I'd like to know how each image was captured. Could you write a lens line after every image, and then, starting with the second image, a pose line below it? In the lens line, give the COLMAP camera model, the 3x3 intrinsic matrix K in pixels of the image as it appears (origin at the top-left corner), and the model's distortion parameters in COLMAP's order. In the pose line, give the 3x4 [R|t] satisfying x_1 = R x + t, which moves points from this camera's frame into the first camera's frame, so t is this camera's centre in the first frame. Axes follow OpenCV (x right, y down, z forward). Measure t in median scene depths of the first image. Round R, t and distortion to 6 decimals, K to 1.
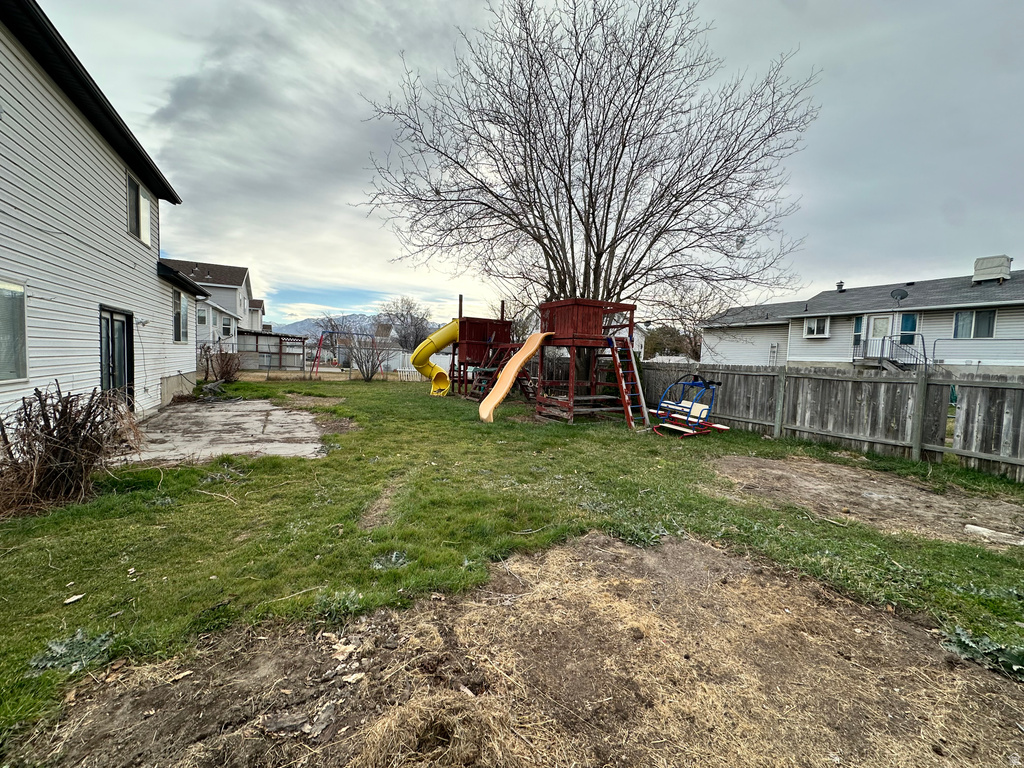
lens RADIAL K [[432.1, 0, 509.8], [0, 432.1, 382.1], [0, 0, 1]] dist [0.000043, -0.000013]
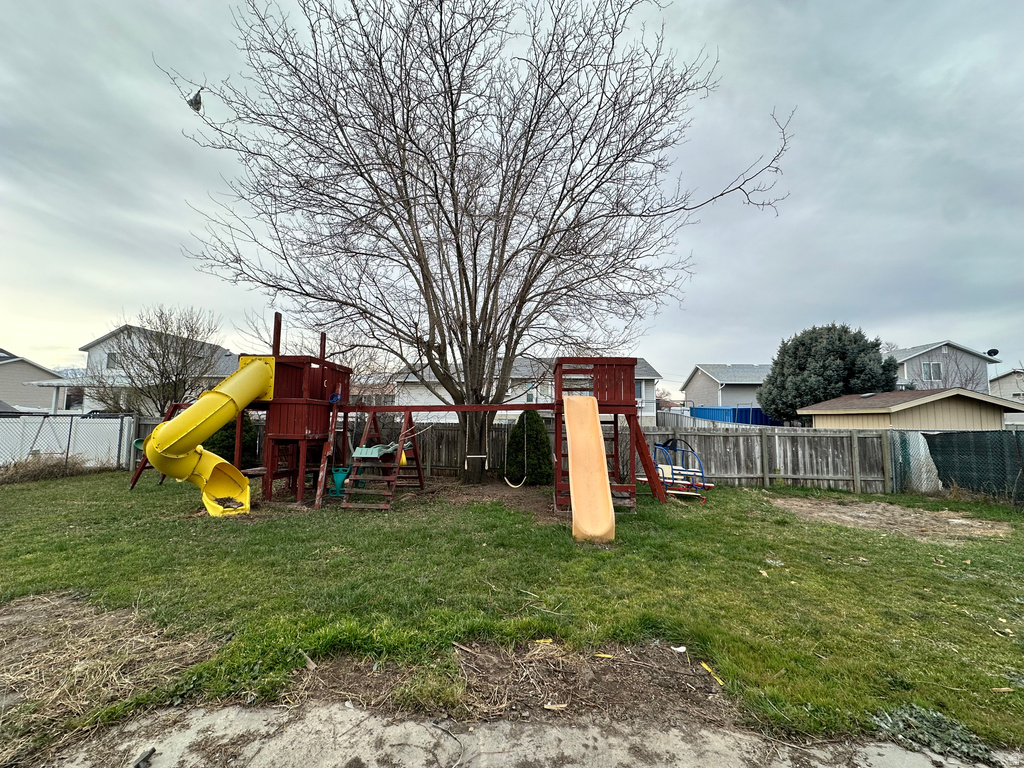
lens RADIAL K [[432.1, 0, 509.8], [0, 432.1, 382.1], [0, 0, 1]] dist [0.000043, -0.000013]
pose [[0.505879, 0.027228, 0.862175, -0.793938], [0.054314, 0.996513, -0.063339, -0.128778], [-0.860893, 0.078870, 0.502636, 0.923521]]
